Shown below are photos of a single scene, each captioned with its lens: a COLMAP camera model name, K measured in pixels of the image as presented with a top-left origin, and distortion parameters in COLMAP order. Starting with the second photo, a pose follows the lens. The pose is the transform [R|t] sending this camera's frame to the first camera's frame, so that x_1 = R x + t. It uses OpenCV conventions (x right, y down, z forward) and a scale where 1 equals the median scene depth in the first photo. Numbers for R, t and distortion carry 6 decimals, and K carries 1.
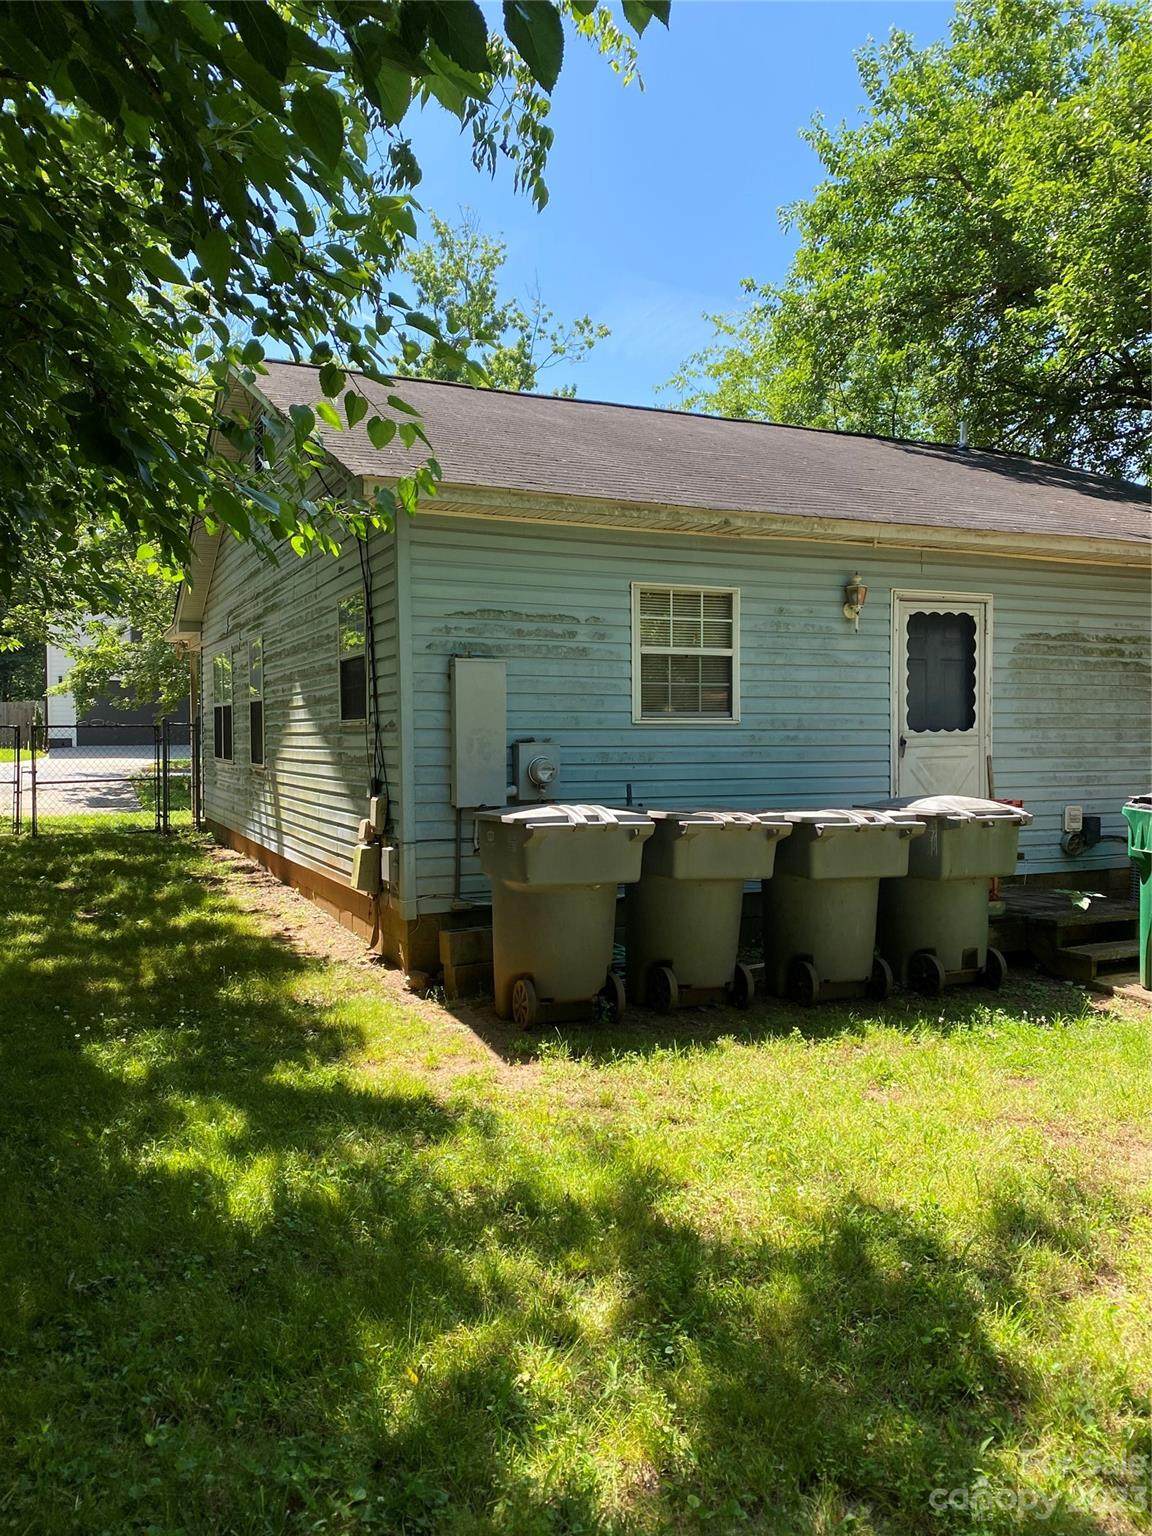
lens RADIAL K [[1155.9, 0, 573.0], [0, 1155.9, 745.7], [0, 0, 1]] dist [0.196298, -0.527568]
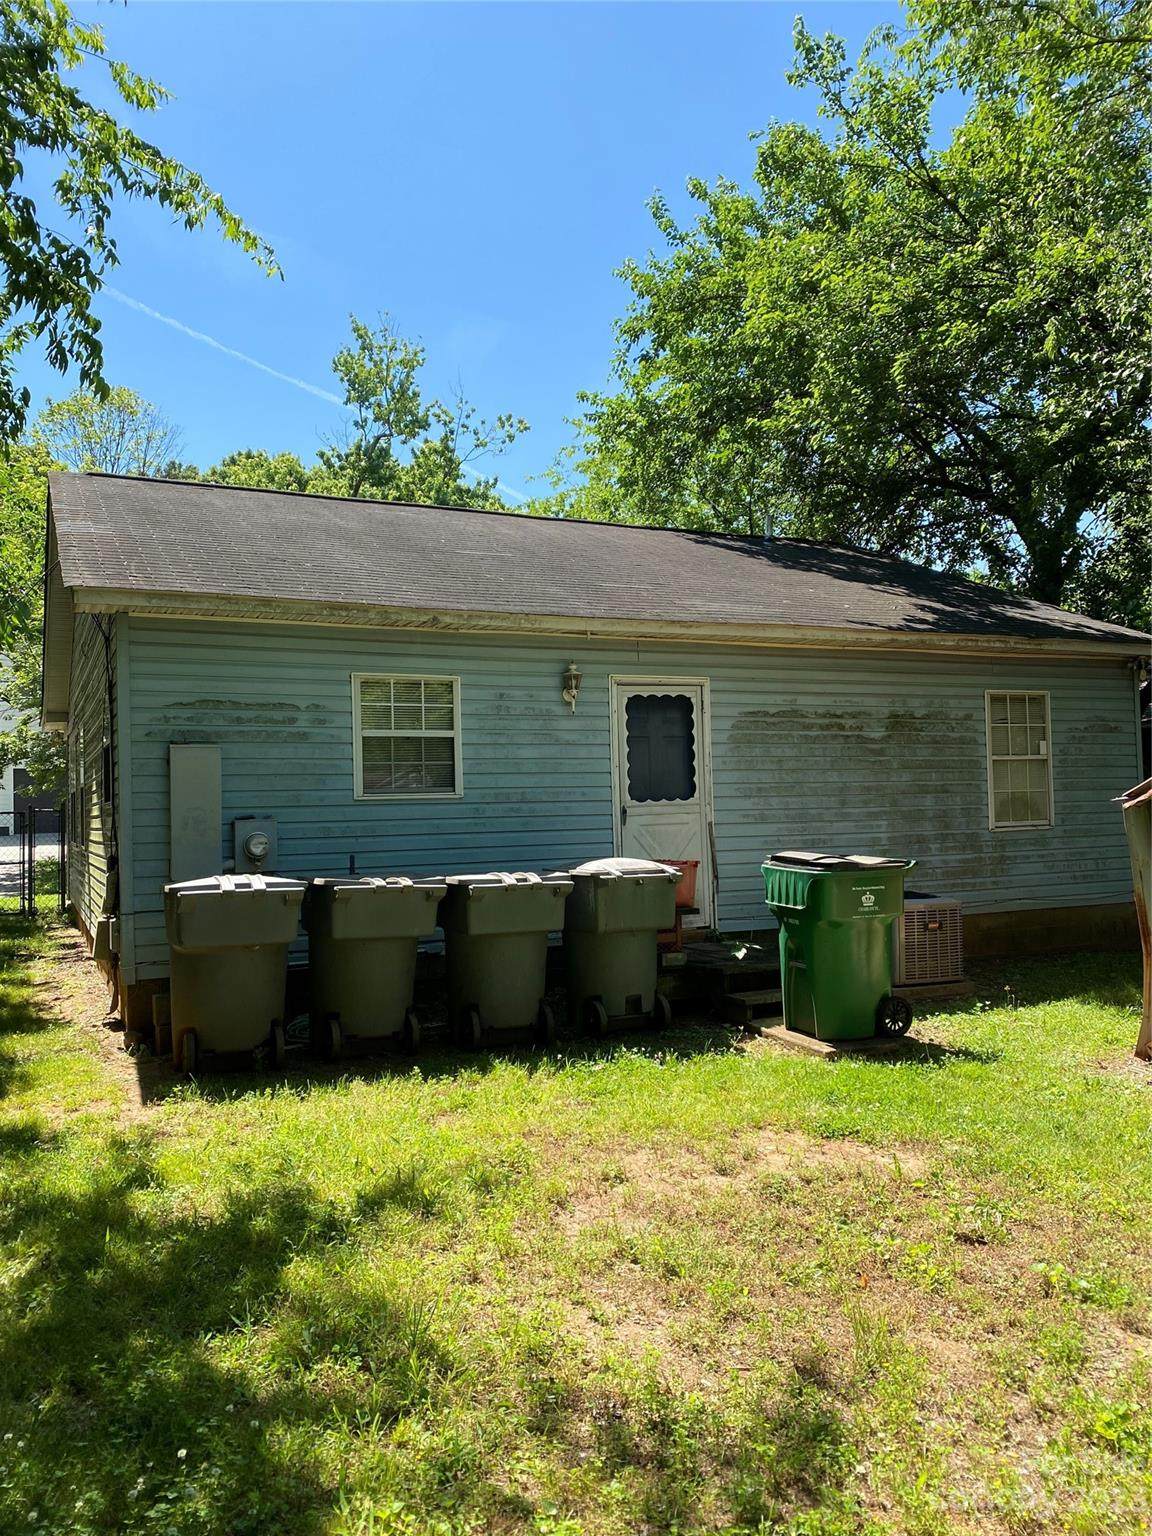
lens RADIAL K [[1155.9, 0, 573.0], [0, 1155.9, 745.7], [0, 0, 1]] dist [0.196298, -0.527568]
pose [[0.999673, -0.020715, 0.015022, 0.226800], [0.021661, 0.997598, -0.065797, 0.006288], [-0.013623, 0.066101, 0.997720, -0.103782]]
